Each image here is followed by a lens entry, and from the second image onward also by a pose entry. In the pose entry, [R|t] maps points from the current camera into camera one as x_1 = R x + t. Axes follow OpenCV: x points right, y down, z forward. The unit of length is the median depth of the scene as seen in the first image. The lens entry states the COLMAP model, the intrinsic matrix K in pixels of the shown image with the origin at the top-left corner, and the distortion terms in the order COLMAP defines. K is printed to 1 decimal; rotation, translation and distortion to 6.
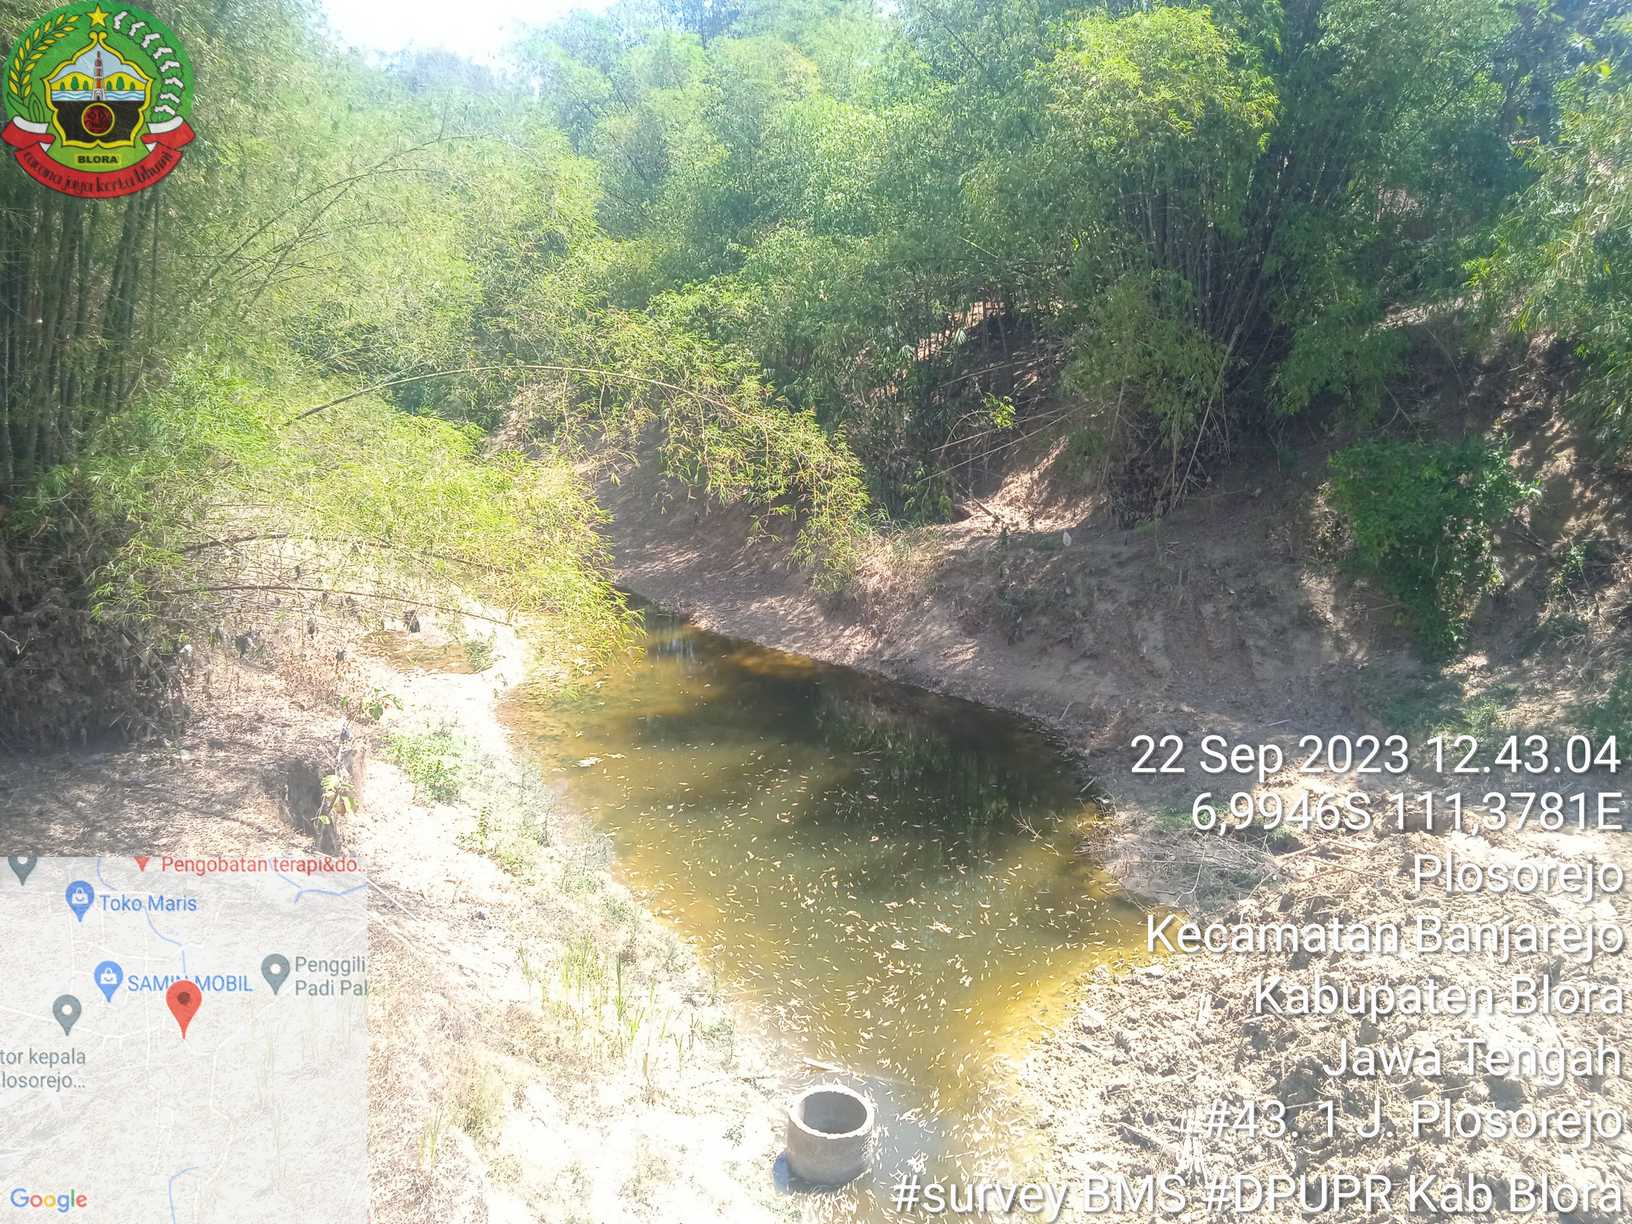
lens RADIAL K [[1326.4, 0, 825.2], [0, 1326.4, 620.3], [0, 0, 1]] dist [0.042523, -0.034112]
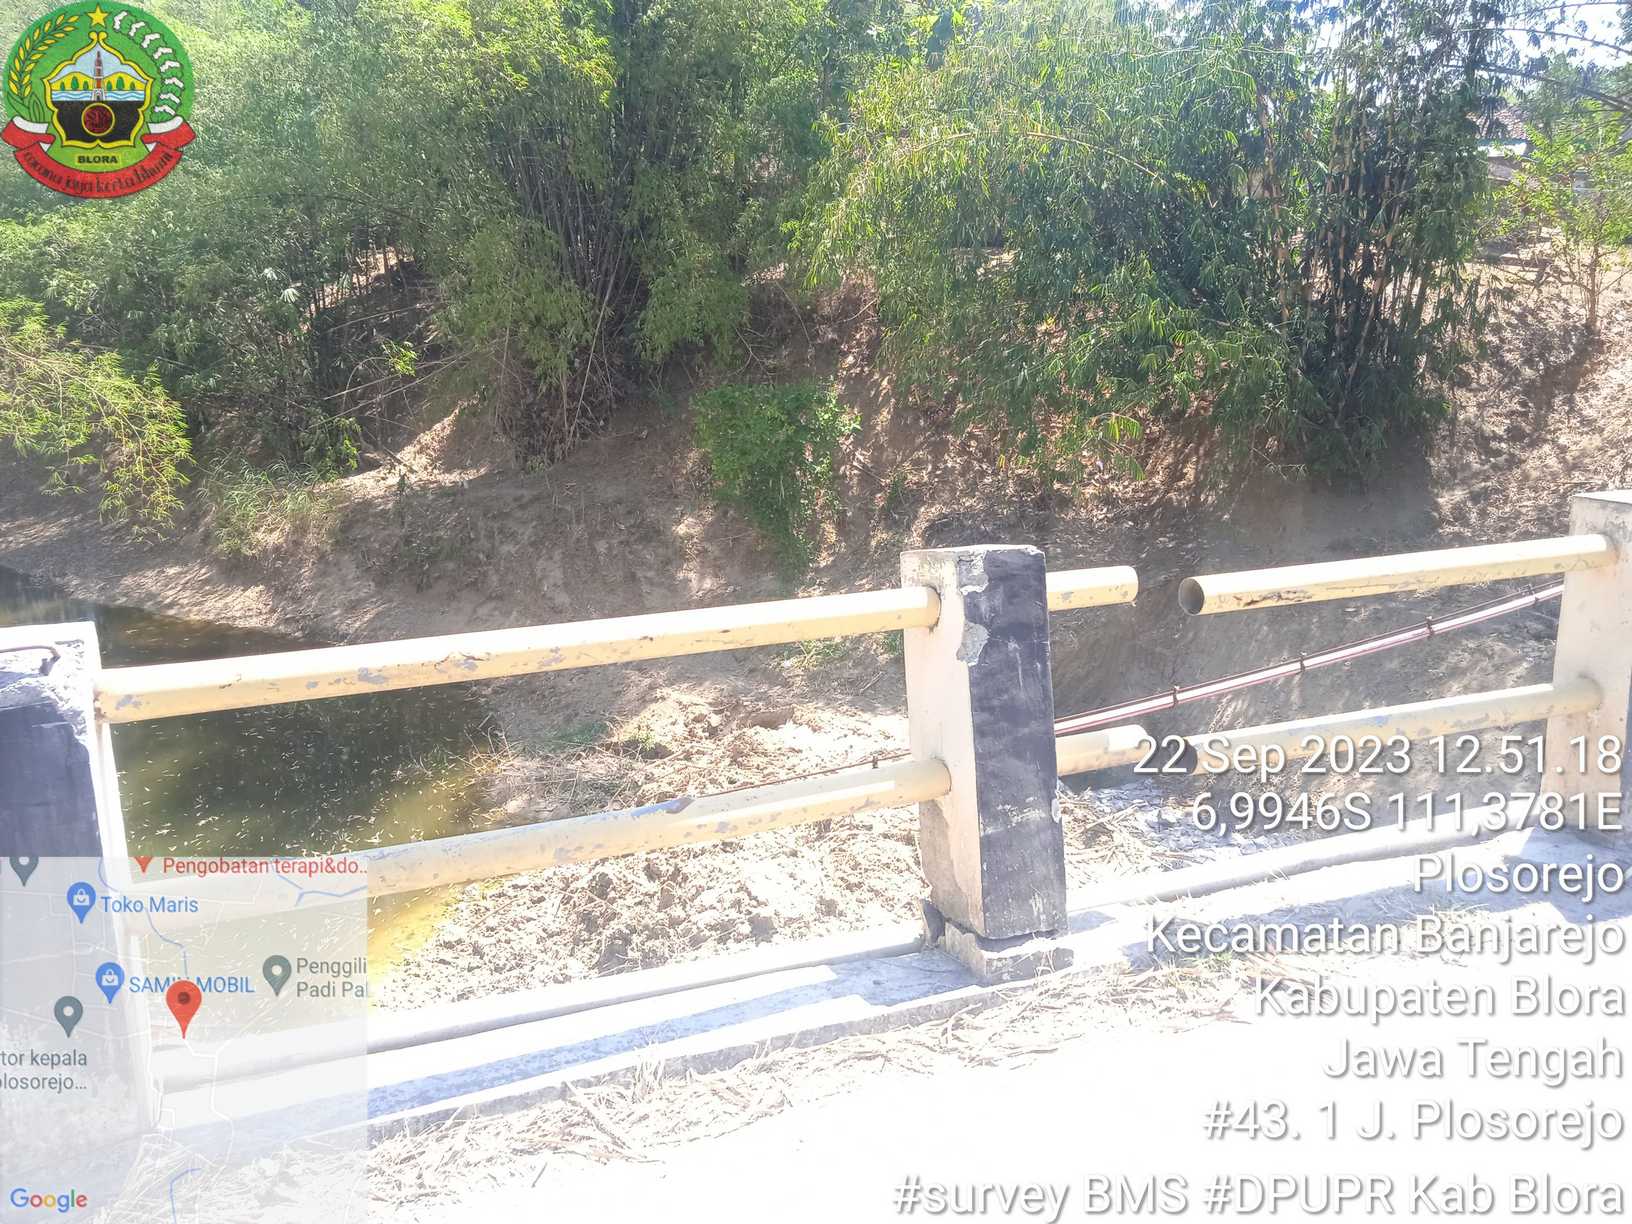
lens RADIAL K [[1328.9, 0, 824.2], [0, 1328.9, 620.5], [0, 0, 1]] dist [0.040681, -0.008159]
pose [[0.931336, -0.076218, 0.356097, 0.106444], [0.063196, 0.996842, 0.048078, 0.017566], [-0.358637, -0.022273, 0.933211, -0.080602]]
